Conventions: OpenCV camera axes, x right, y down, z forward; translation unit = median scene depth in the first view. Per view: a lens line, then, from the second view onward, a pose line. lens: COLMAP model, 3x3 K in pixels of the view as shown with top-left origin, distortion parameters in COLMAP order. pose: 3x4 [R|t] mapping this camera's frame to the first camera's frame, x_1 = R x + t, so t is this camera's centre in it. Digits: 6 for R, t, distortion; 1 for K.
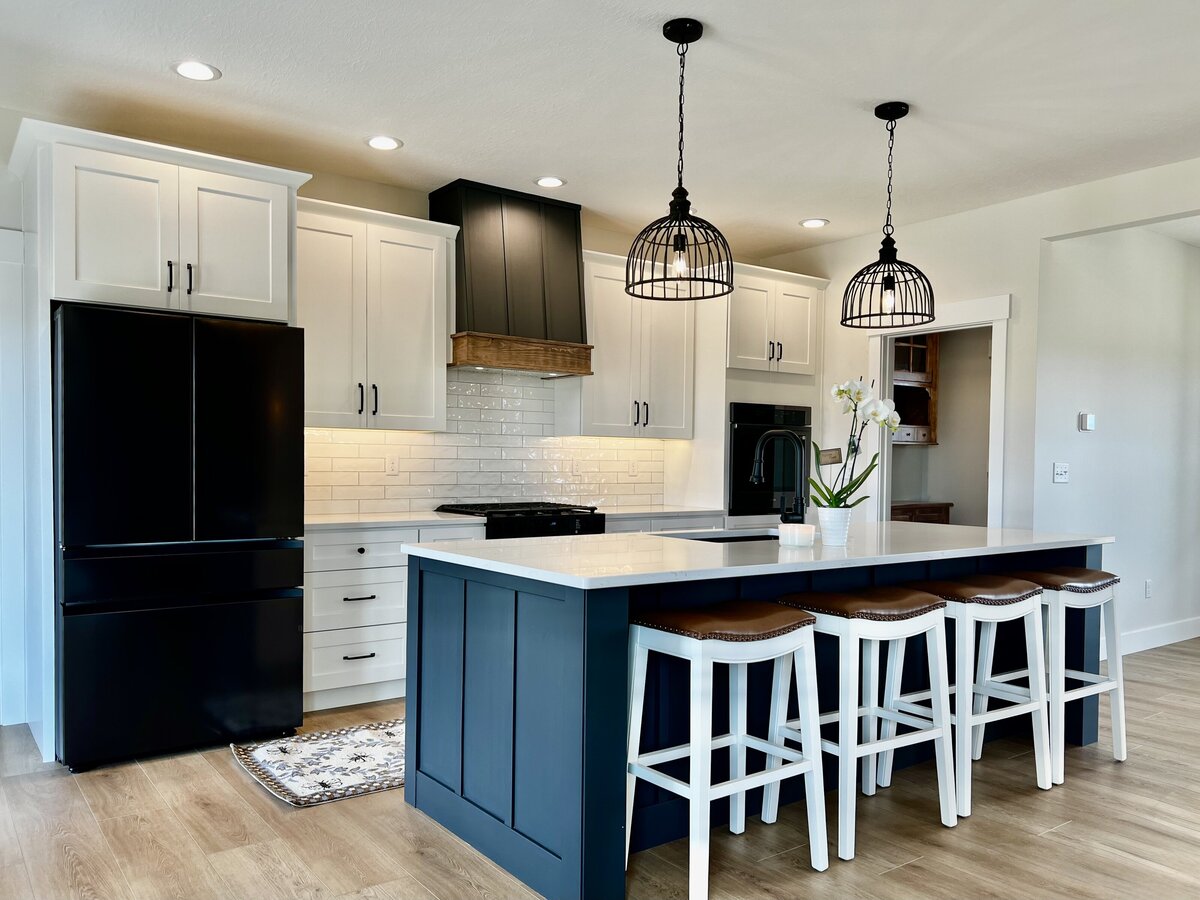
lens RADIAL K [[917.0, 0, 586.2], [0, 917.0, 479.1], [0, 0, 1]] dist [0.070782, -0.066125]
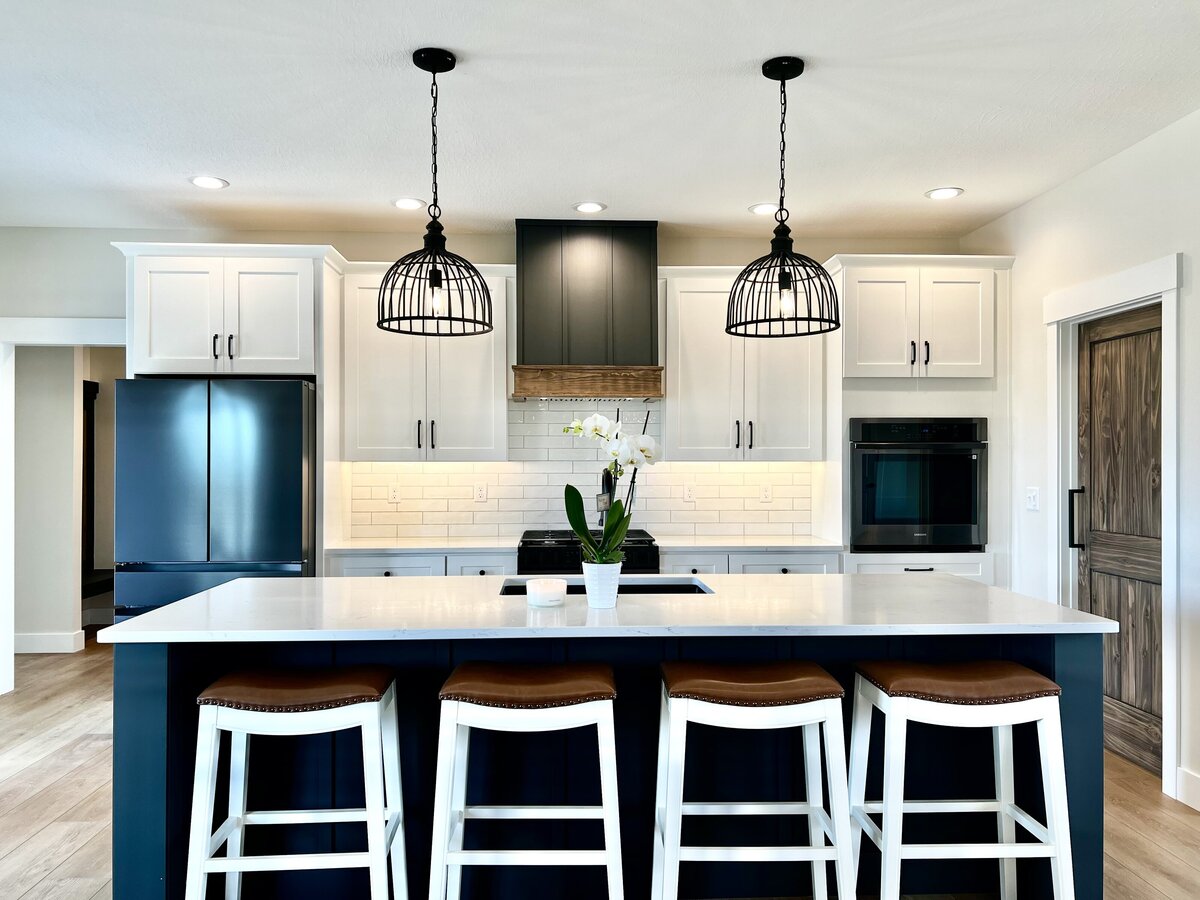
lens RADIAL K [[897.6, 0, 594.0], [0, 897.6, 459.4], [0, 0, 1]] dist [0.057512, -0.060860]
pose [[0.837157, -0.011989, -0.546831, 0.468434], [-0.001021, 0.999724, -0.023482, -0.029176], [0.546962, 0.020216, 0.836913, 0.196273]]
